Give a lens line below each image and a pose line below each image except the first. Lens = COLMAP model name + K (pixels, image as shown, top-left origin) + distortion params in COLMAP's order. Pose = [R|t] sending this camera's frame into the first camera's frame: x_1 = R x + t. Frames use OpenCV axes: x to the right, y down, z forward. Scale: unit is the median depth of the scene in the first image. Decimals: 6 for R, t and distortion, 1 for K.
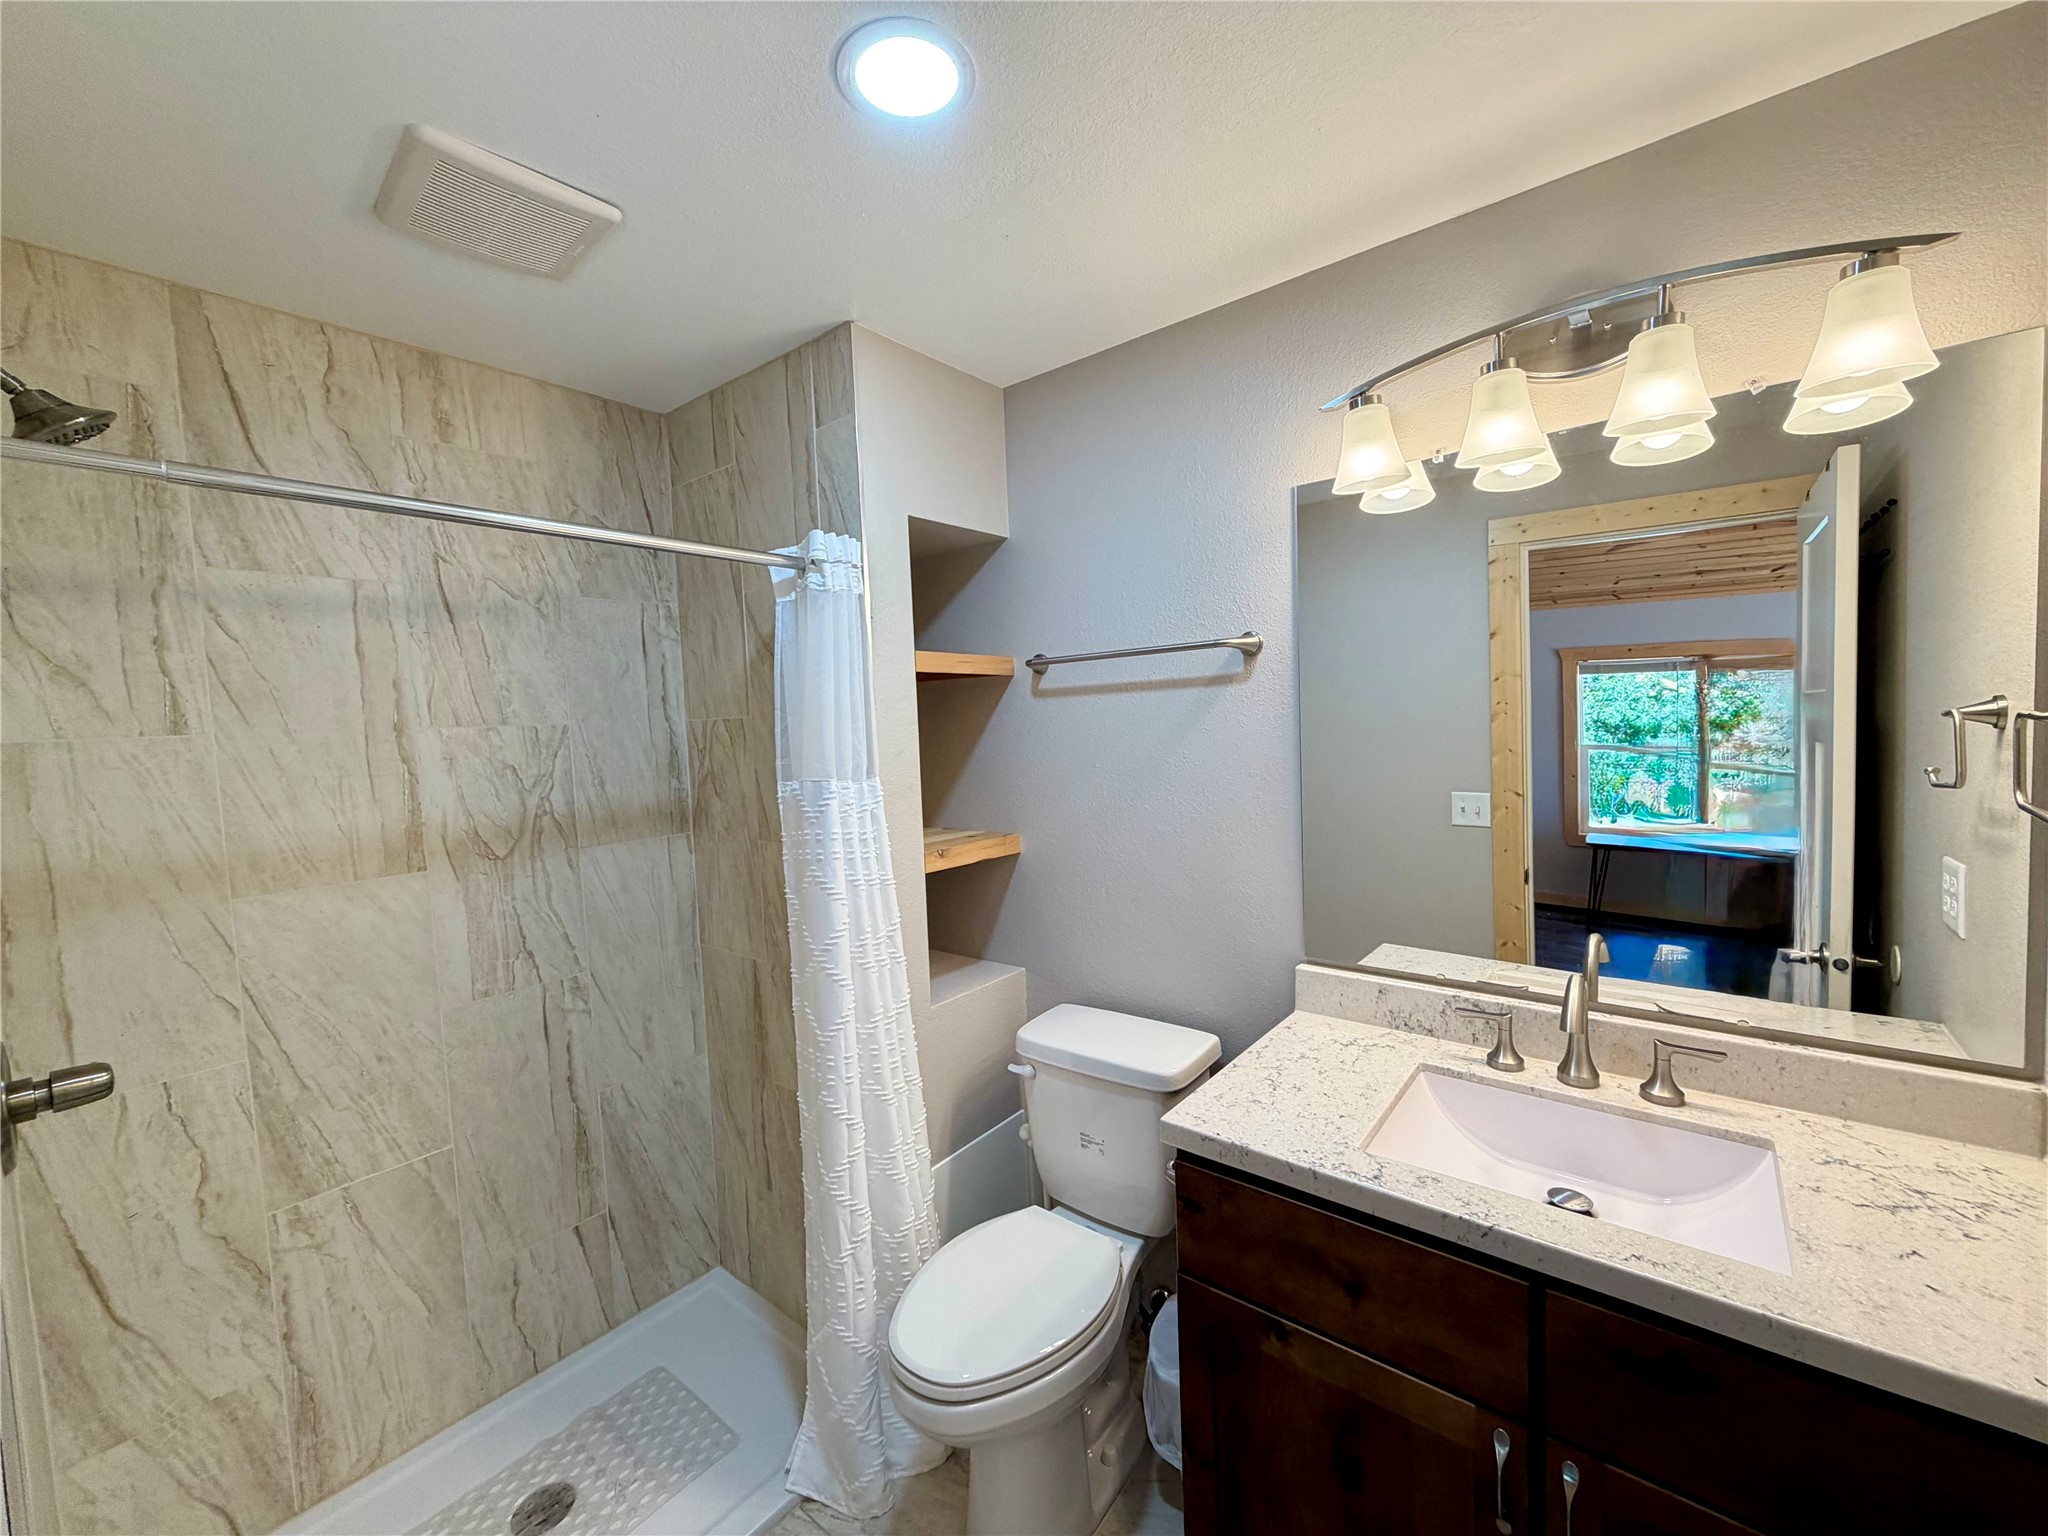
lens RADIAL K [[816.1, 0, 1018.1], [0, 816.1, 767.7], [0, 0, 1]] dist [0.000975, 0.000077]
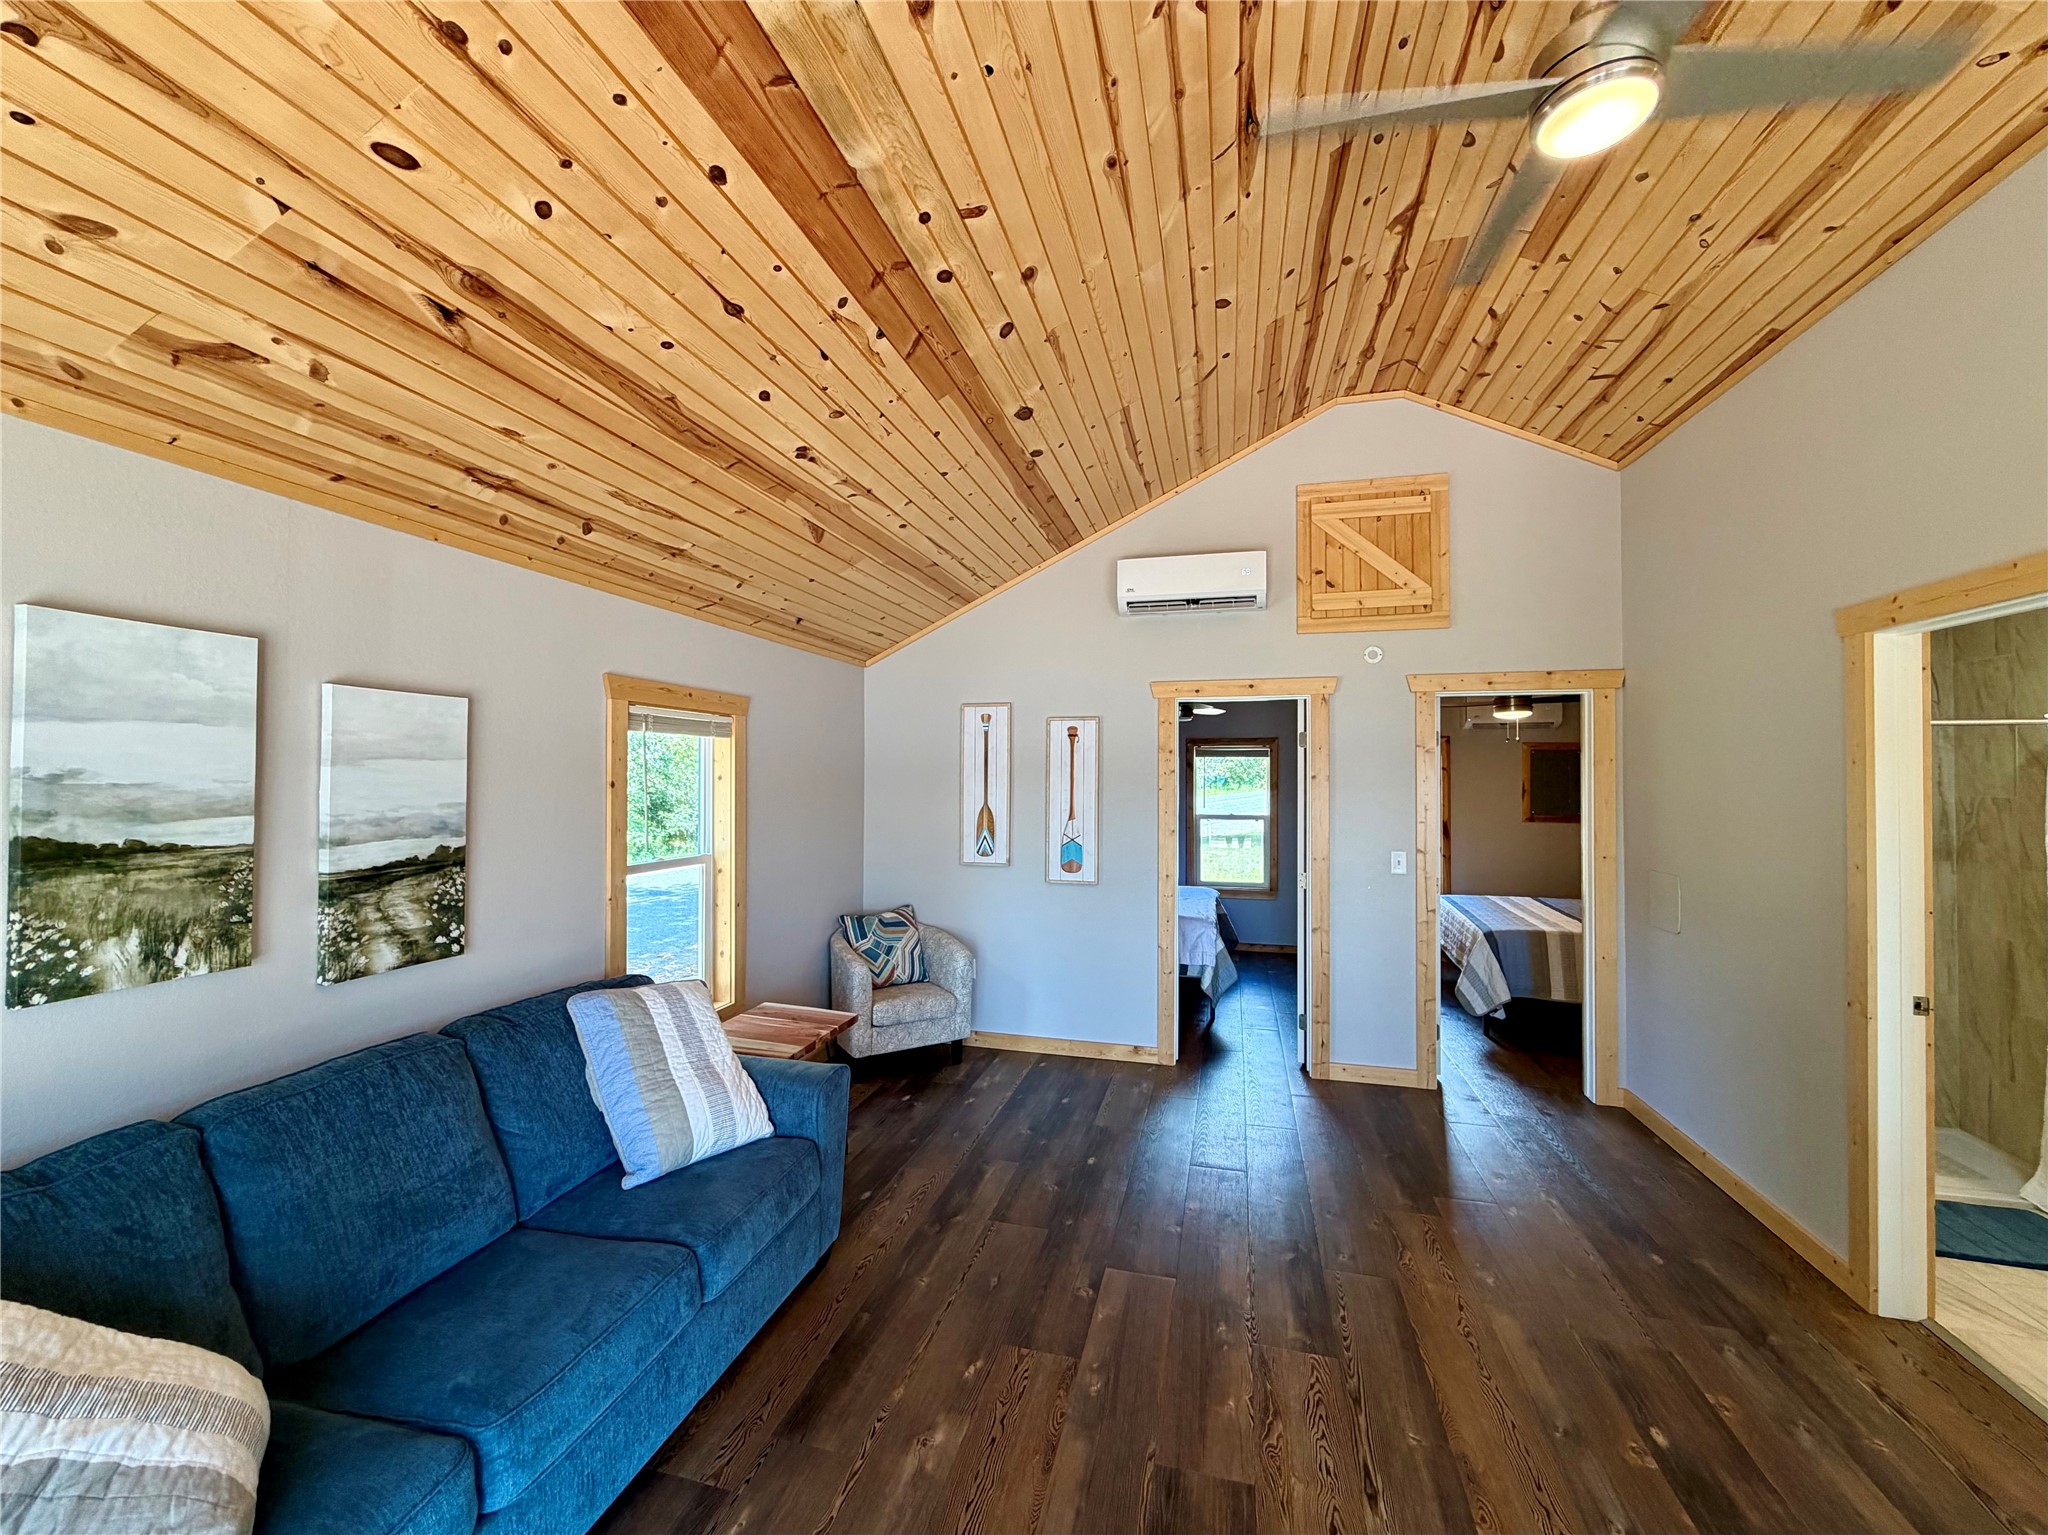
lens RADIAL K [[816.1, 0, 1018.1], [0, 816.1, 767.2], [0, 0, 1]] dist [0.000975, 0.000077]
pose [[0.401441, 0.028627, -0.915437, 0.395028], [-0.071722, 0.997425, -0.000261, 0.025151], [0.913072, 0.065761, 0.402461, -1.588799]]
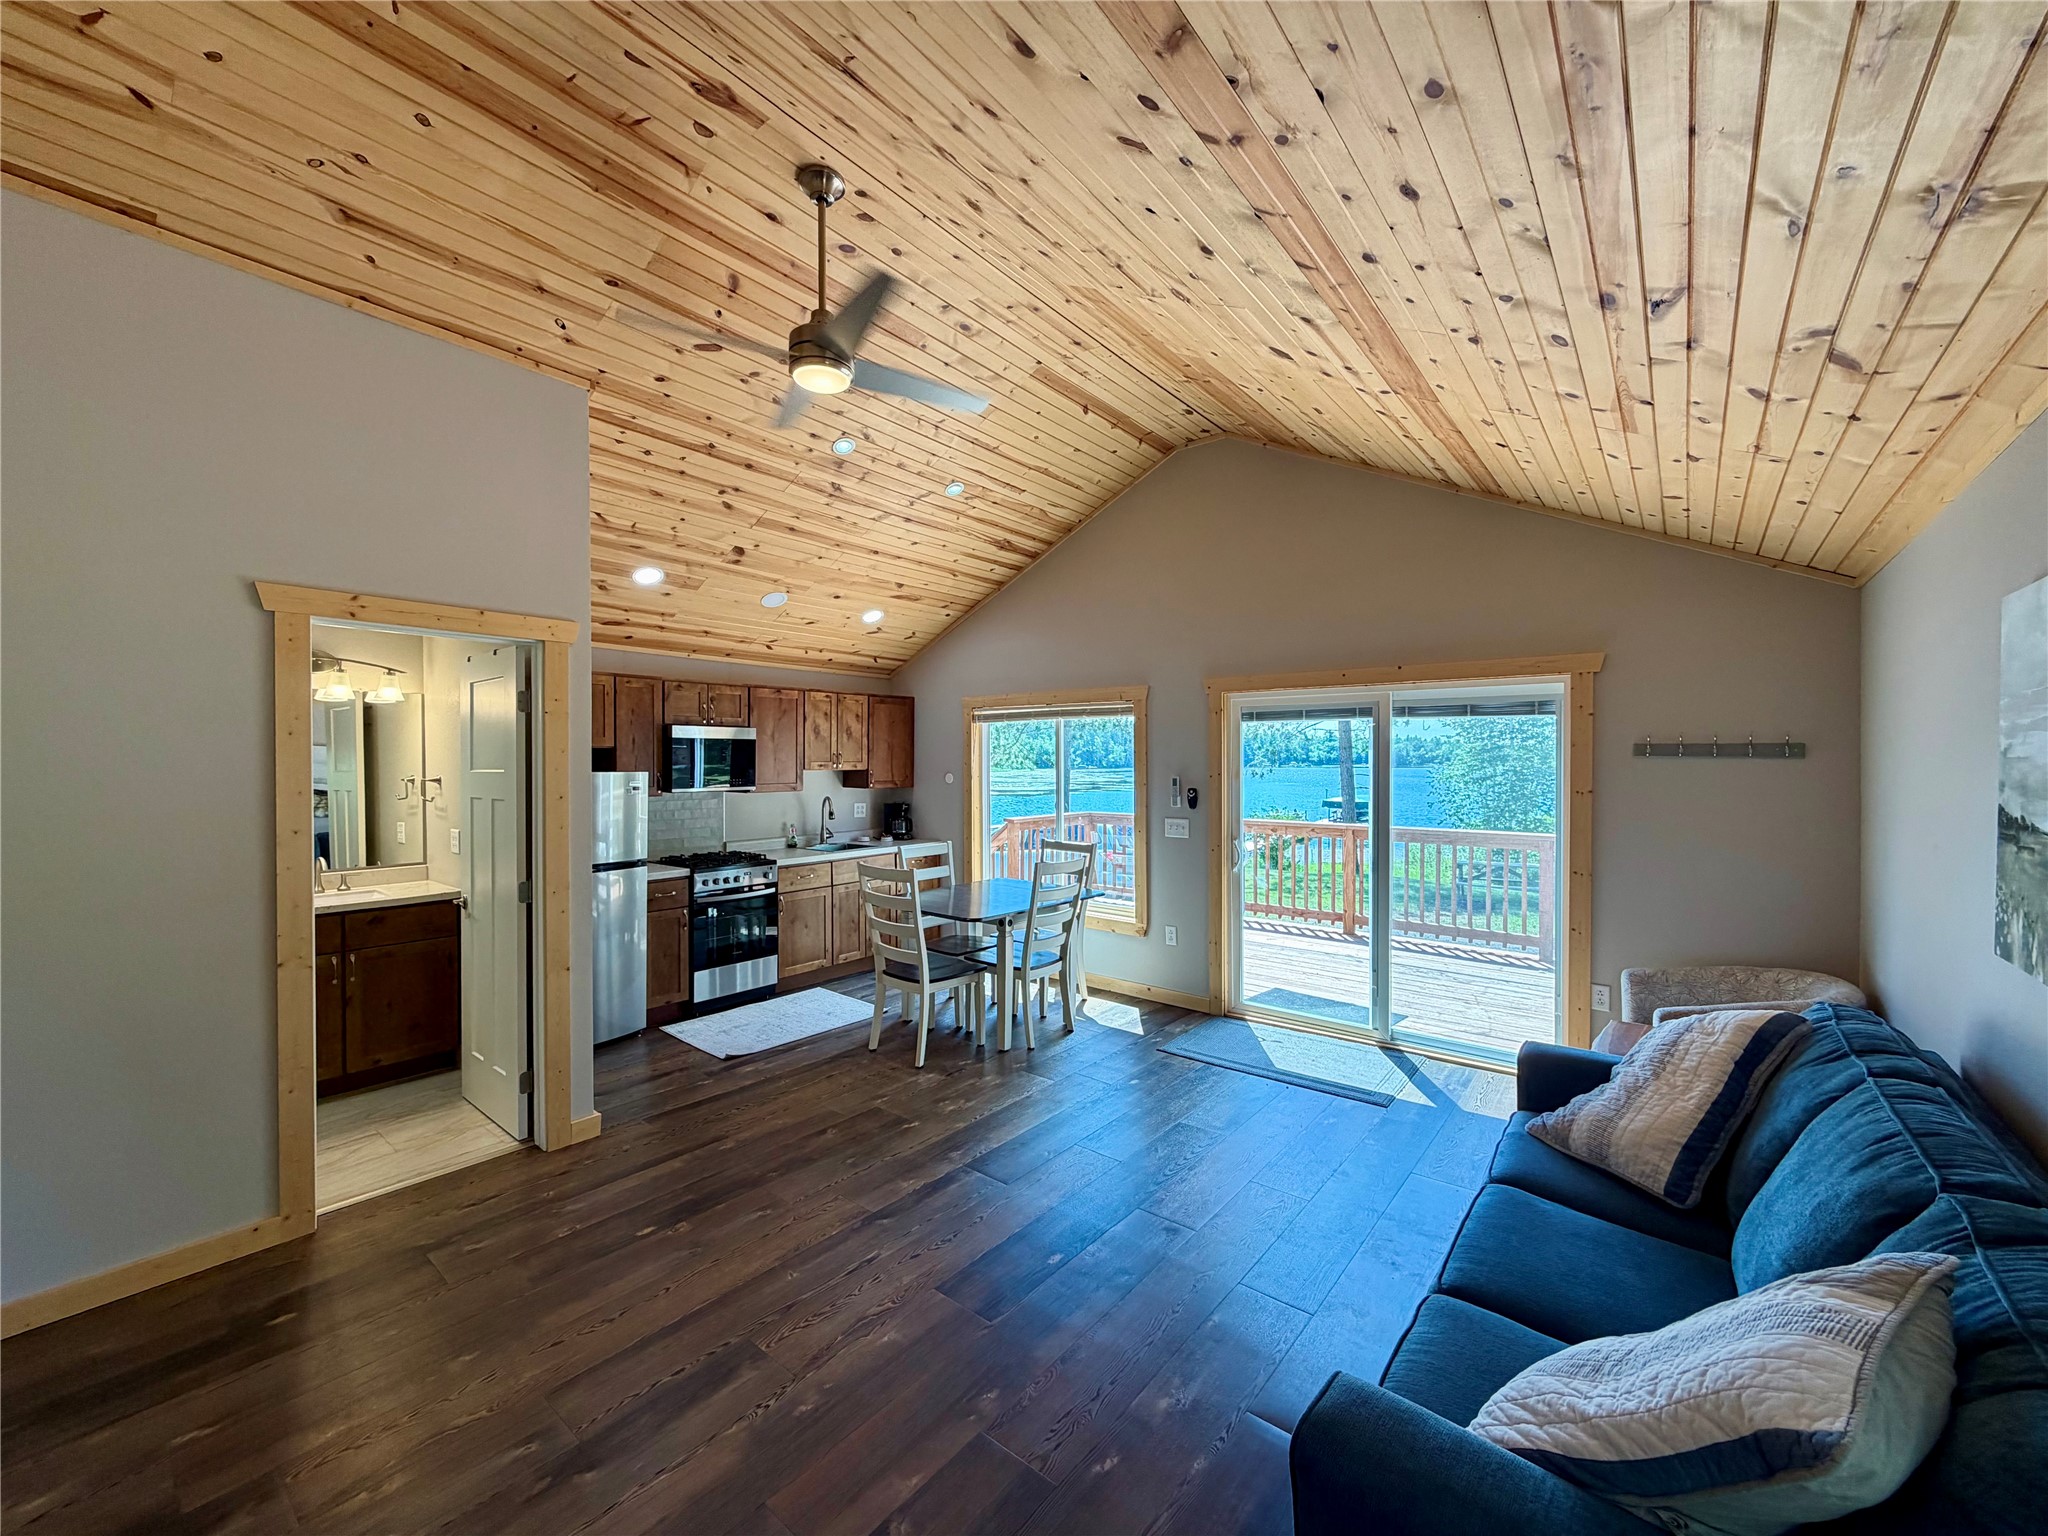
lens RADIAL K [[816.1, 0, 1018.1], [0, 816.1, 767.7], [0, 0, 1]] dist [0.000975, 0.000077]
pose [[0.014502, 0.030727, 0.999423, -1.572530], [0.055456, 0.997965, -0.031487, 0.088142], [-0.998356, 0.055881, 0.012769, -1.098733]]
